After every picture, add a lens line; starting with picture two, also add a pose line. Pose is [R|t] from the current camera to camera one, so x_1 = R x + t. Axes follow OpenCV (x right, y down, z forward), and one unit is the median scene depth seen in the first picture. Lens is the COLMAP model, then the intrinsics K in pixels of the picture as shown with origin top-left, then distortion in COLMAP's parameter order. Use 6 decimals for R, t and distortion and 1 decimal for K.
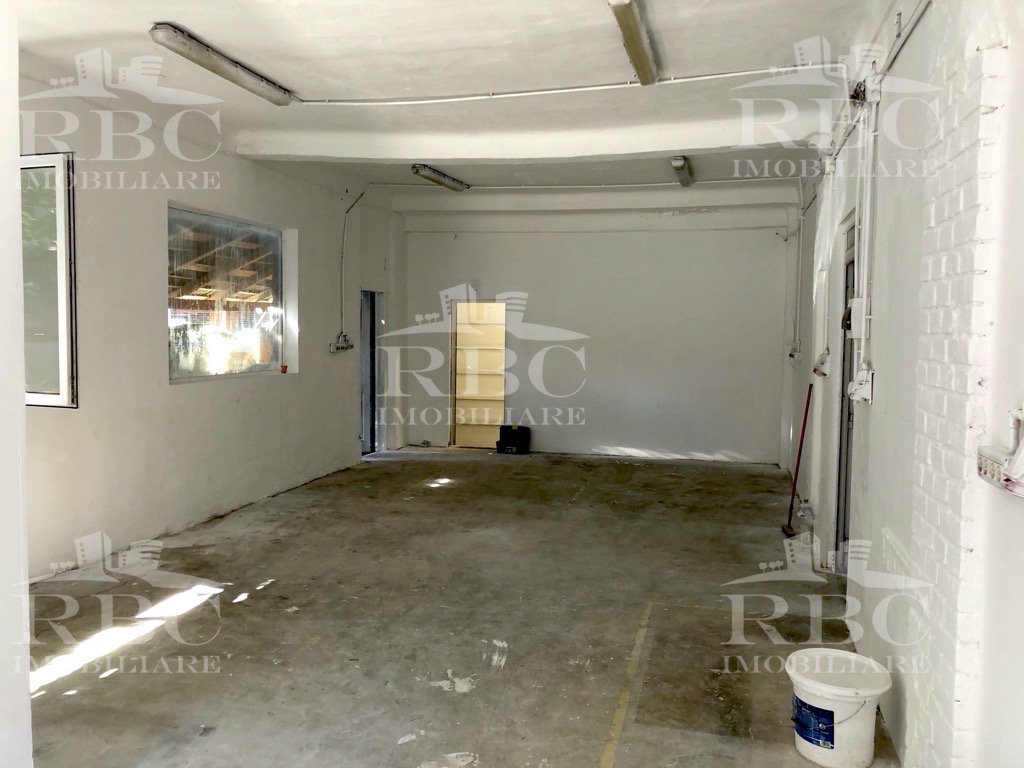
lens RADIAL K [[876.2, 0, 512.3], [0, 876.2, 382.6], [0, 0, 1]] dist [-0.004122, -0.008912]
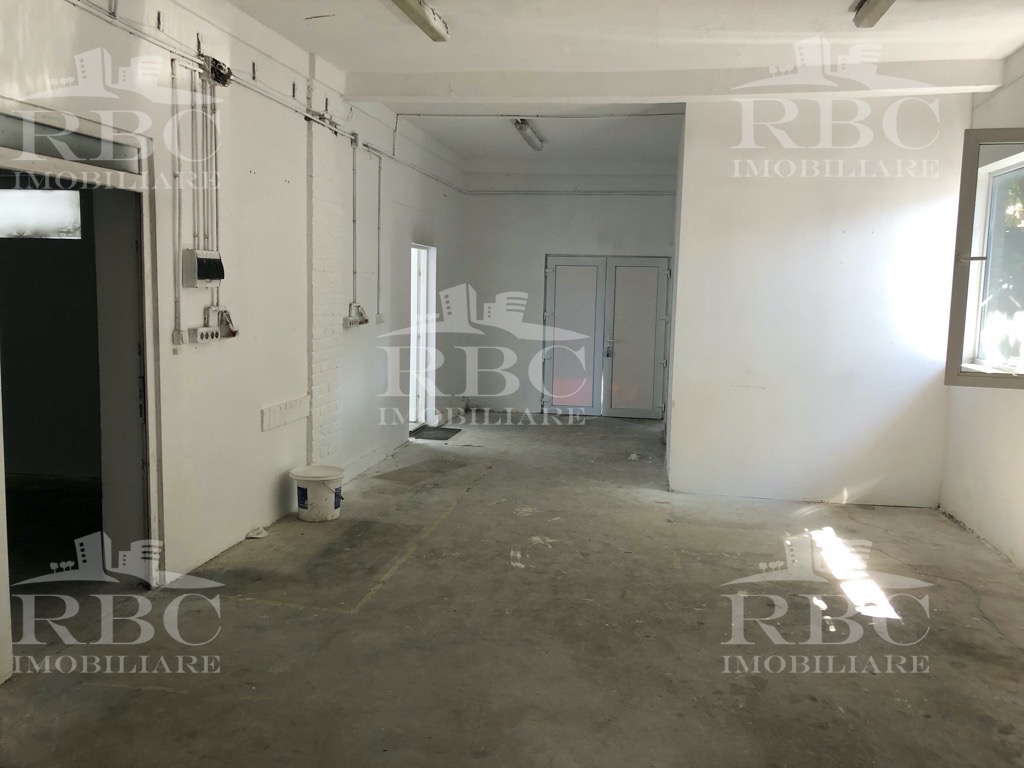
lens RADIAL K [[876.2, 0, 512.7], [0, 876.2, 383.1], [0, 0, 1]] dist [-0.004122, -0.008912]
pose [[-0.996683, -0.029100, -0.076000, 0.087841], [-0.042110, 0.983551, 0.175654, -0.139487], [0.069638, 0.178272, -0.981514, 2.097466]]
